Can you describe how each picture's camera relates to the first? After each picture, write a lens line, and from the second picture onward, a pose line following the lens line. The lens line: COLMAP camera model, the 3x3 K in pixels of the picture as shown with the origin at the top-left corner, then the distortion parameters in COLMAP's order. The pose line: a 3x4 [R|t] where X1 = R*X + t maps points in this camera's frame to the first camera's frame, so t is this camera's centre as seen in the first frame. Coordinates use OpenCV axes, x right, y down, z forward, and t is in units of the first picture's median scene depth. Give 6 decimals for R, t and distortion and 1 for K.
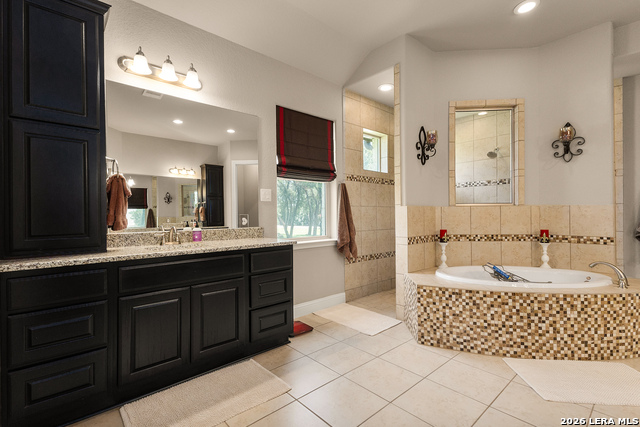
lens RADIAL K [[295.8, 0, 318.3], [0, 295.8, 214.1], [0, 0, 1]] dist [0.020551, -0.004582]
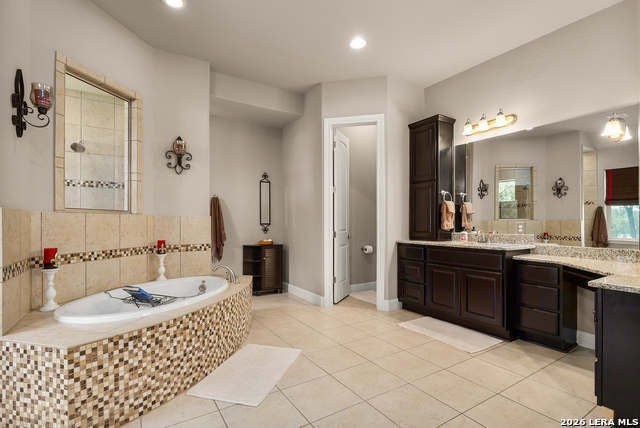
lens RADIAL K [[305.6, 0, 319.3], [0, 305.6, 220.7], [0, 0, 1]] dist [-0.001187, 0.000006]
pose [[0.162923, 0.013559, 0.986546, -0.169526], [-0.001084, 0.999907, -0.013563, 0.002646], [-0.986638, 0.001140, 0.162923, 0.443096]]
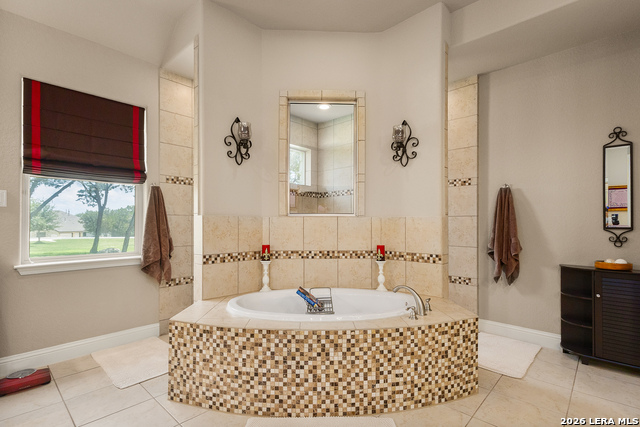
lens RADIAL K [[311.3, 0, 319.4], [0, 311.3, 221.3], [0, 0, 1]] dist [0.023888, -0.000448]
pose [[0.995318, 0.009342, 0.096201, 0.648770], [-0.008406, 0.999913, -0.010130, -0.007216], [-0.096287, 0.009274, 0.995310, 0.173639]]
